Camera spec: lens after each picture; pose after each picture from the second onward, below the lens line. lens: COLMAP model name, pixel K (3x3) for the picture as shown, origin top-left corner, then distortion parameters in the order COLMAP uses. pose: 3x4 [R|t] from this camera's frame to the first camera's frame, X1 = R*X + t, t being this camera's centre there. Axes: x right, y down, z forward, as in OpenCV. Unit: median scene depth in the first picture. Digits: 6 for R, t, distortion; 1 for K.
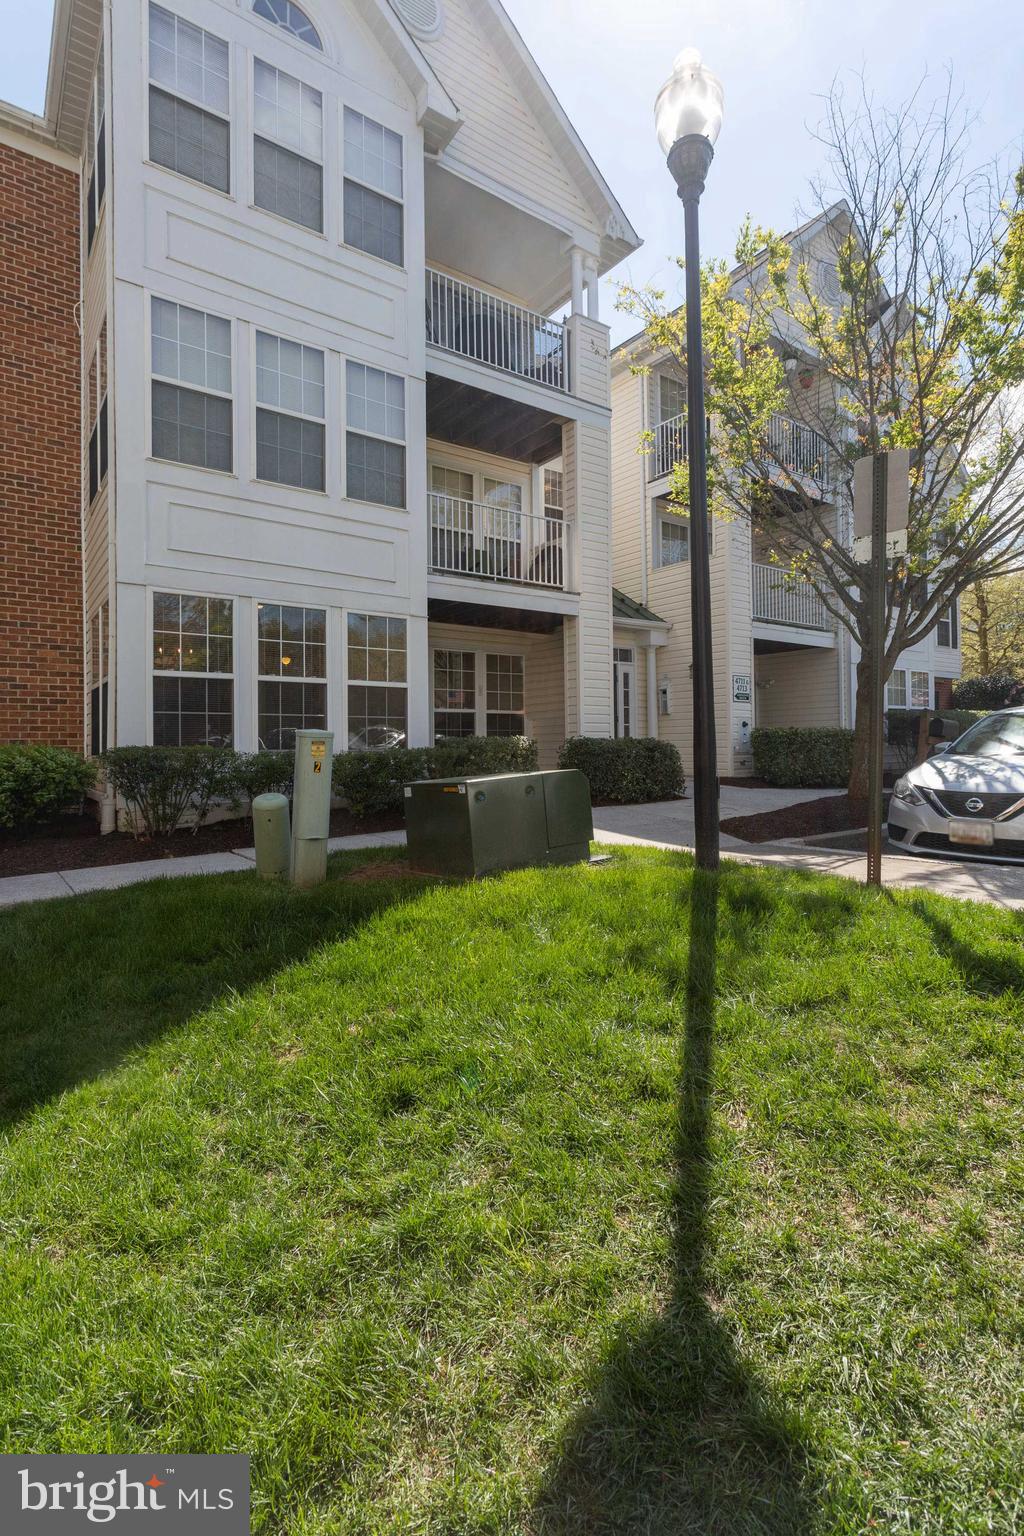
lens RADIAL K [[736.3, 0, 518.3], [0, 736.3, 737.6], [0, 0, 1]] dist [0.002754, 0.000935]
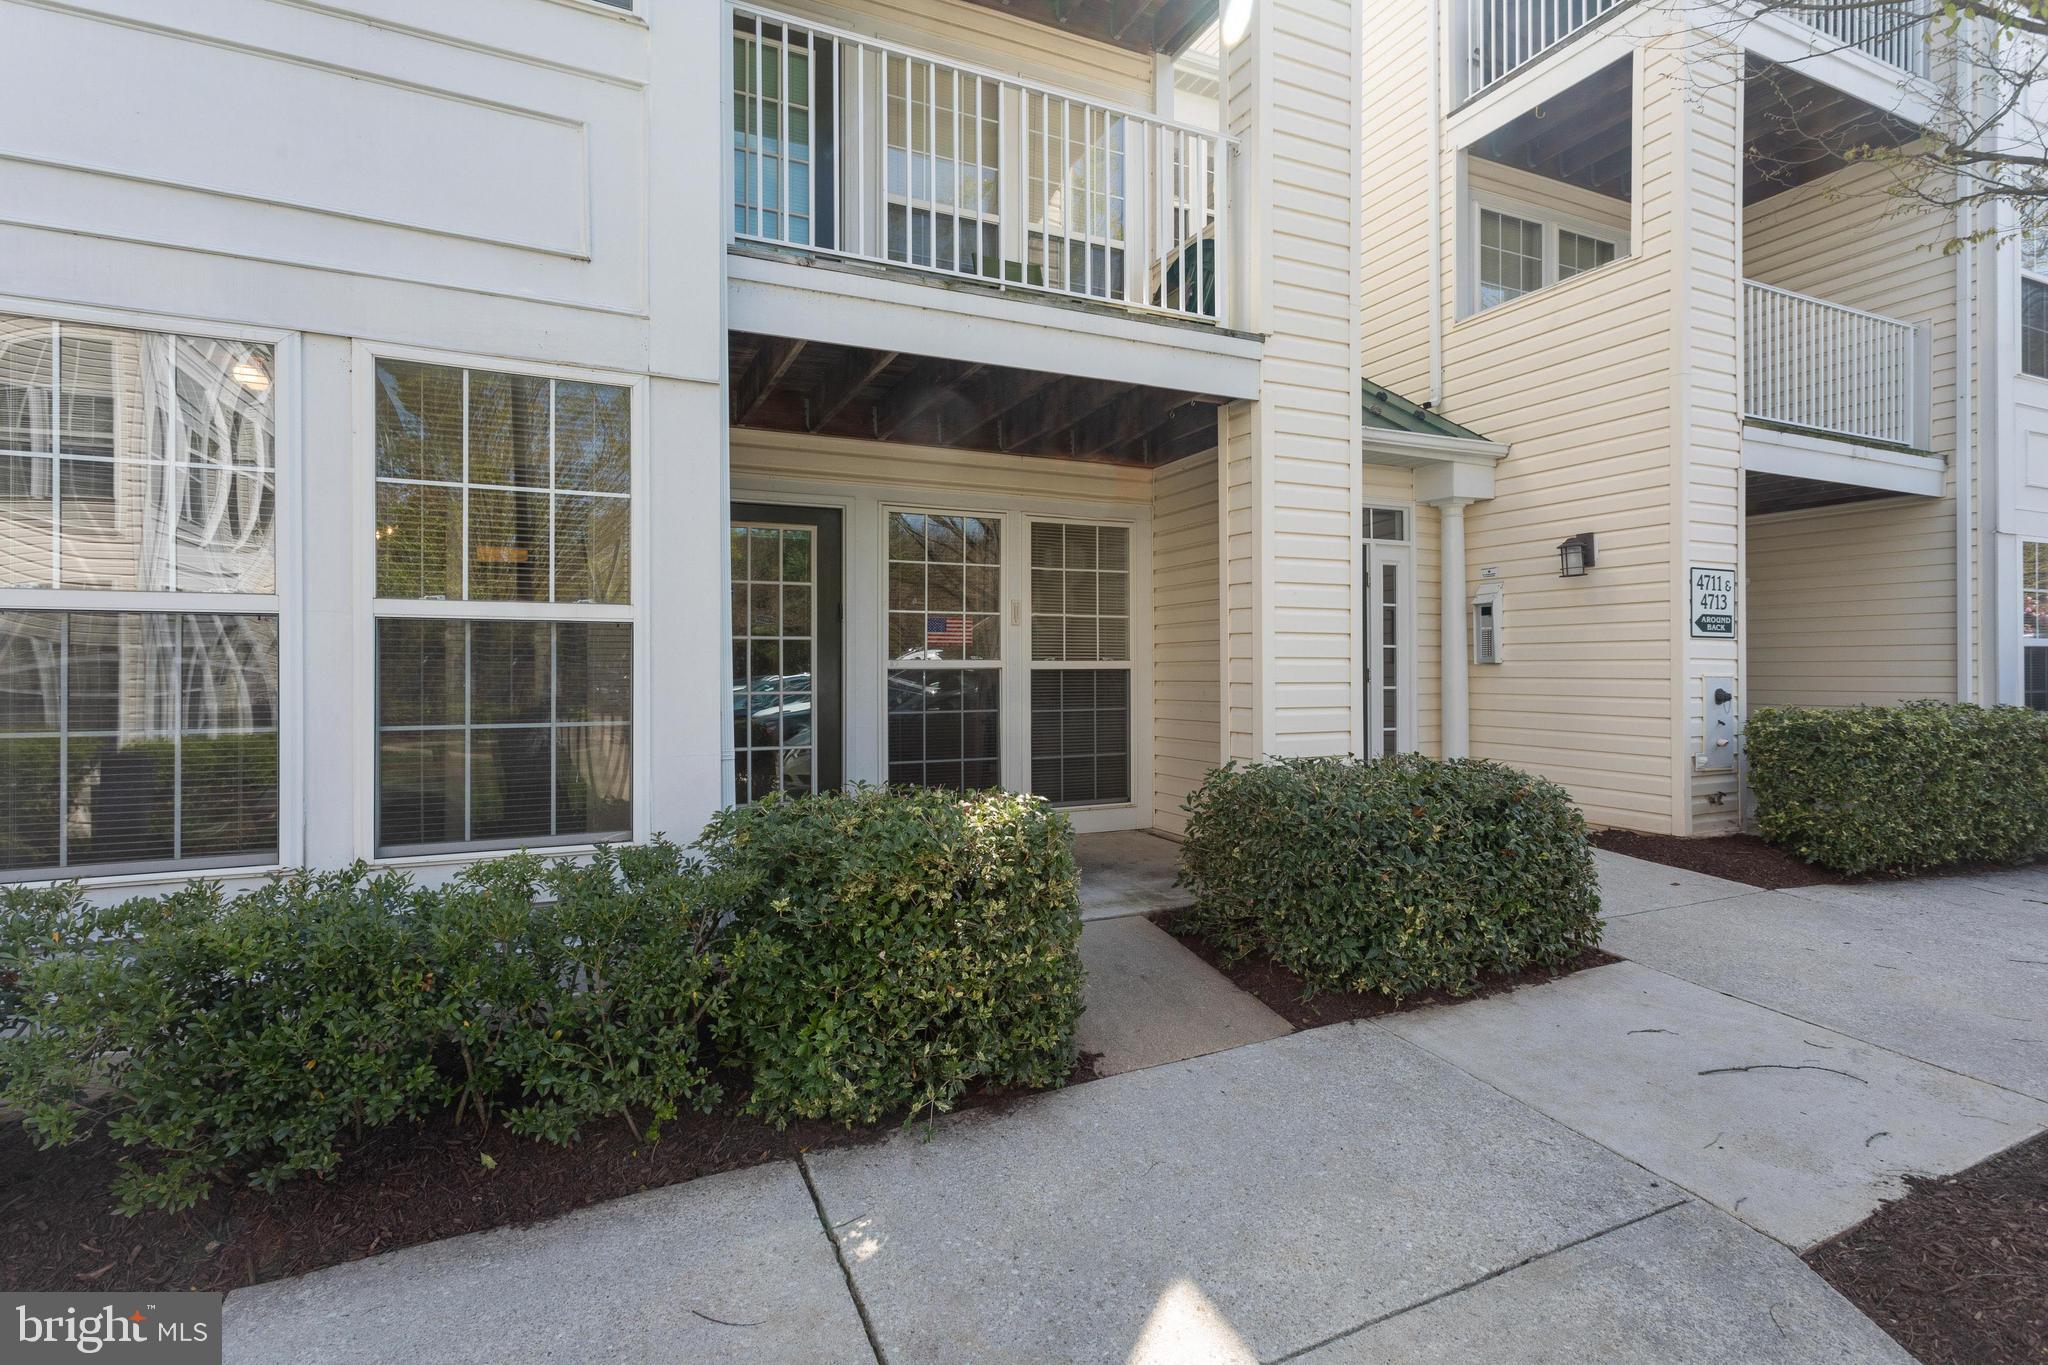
lens RADIAL K [[973.7, 0, 1020.1], [0, 973.7, 668.9], [0, 0, 1]] dist [0.002482, 0.000341]
pose [[0.980697, 0.007815, -0.195375, 0.079174], [-0.005356, 0.999900, 0.013112, -0.056898], [0.195458, -0.011812, 0.980641, 0.674010]]
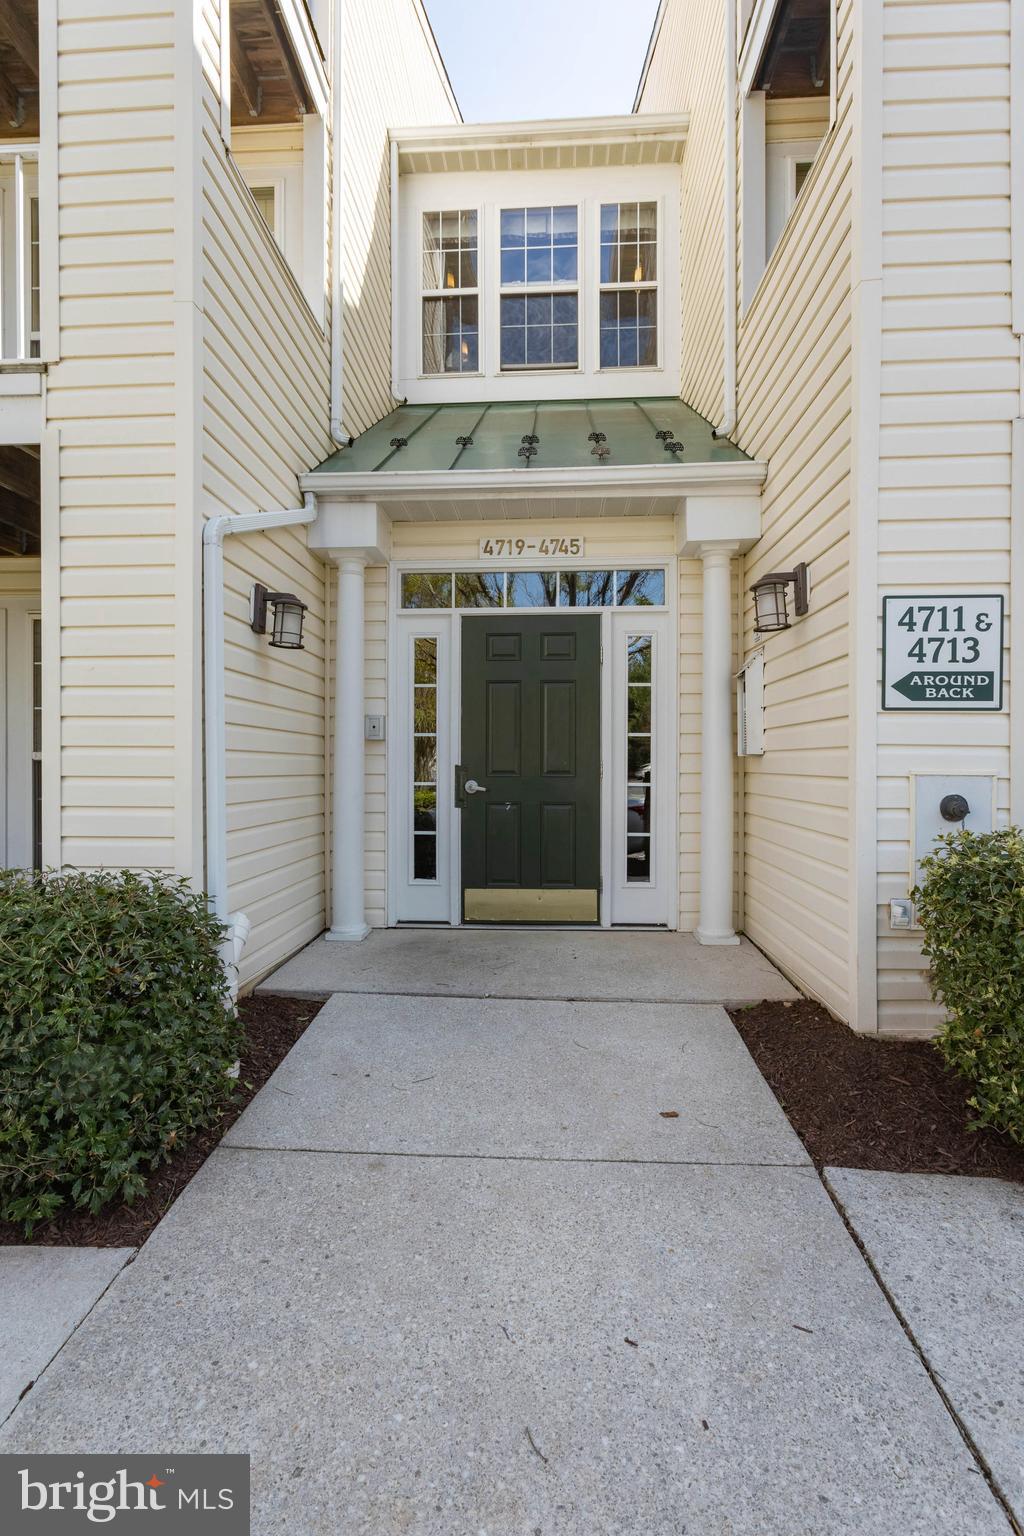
lens RADIAL K [[729.9, 0, 514.7], [0, 729.9, 771.1], [0, 0, 1]] dist [-0.000145, -0.000175]
pose [[0.773223, 0.017224, -0.633900, 0.531897], [-0.000133, 0.999635, 0.027000, -0.054710], [0.634134, -0.020793, 0.772944, 1.142473]]
